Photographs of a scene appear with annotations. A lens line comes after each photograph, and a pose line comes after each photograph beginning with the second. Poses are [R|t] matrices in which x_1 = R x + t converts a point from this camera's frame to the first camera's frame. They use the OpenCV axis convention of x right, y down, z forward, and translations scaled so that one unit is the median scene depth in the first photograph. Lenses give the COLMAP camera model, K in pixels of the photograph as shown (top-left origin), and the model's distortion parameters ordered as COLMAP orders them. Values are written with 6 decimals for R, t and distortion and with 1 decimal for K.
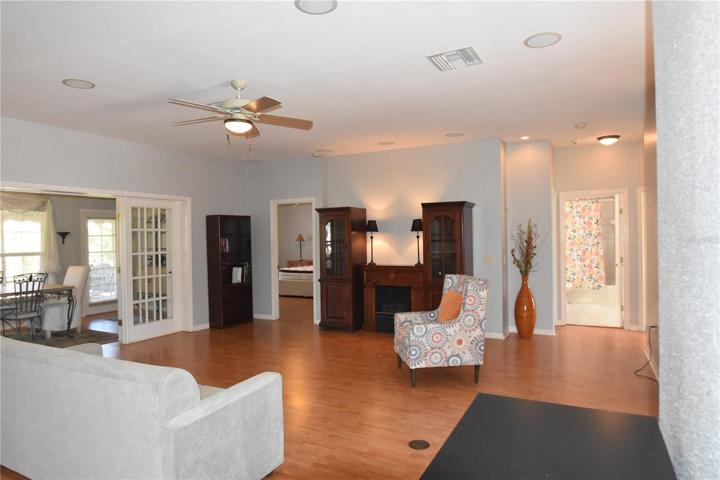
lens RADIAL K [[440.4, 0, 361.3], [0, 440.4, 237.7], [0, 0, 1]] dist [-0.042169, 0.021728]
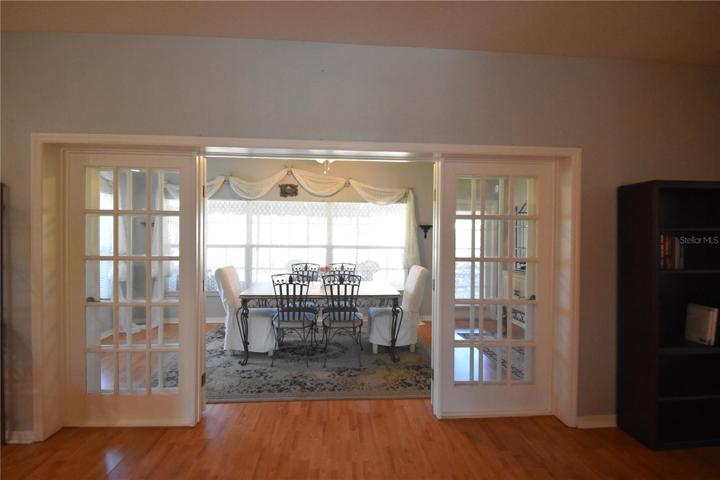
lens RADIAL K [[317.7, 0, 359.2], [0, 317.7, 237.6], [0, 0, 1]] dist [-0.000888, -0.000760]
pose [[0.521215, 0.024972, -0.853060, -0.214813], [-0.017241, 0.999676, 0.018729, 0.003574], [0.853251, 0.004946, 0.521476, 0.613951]]
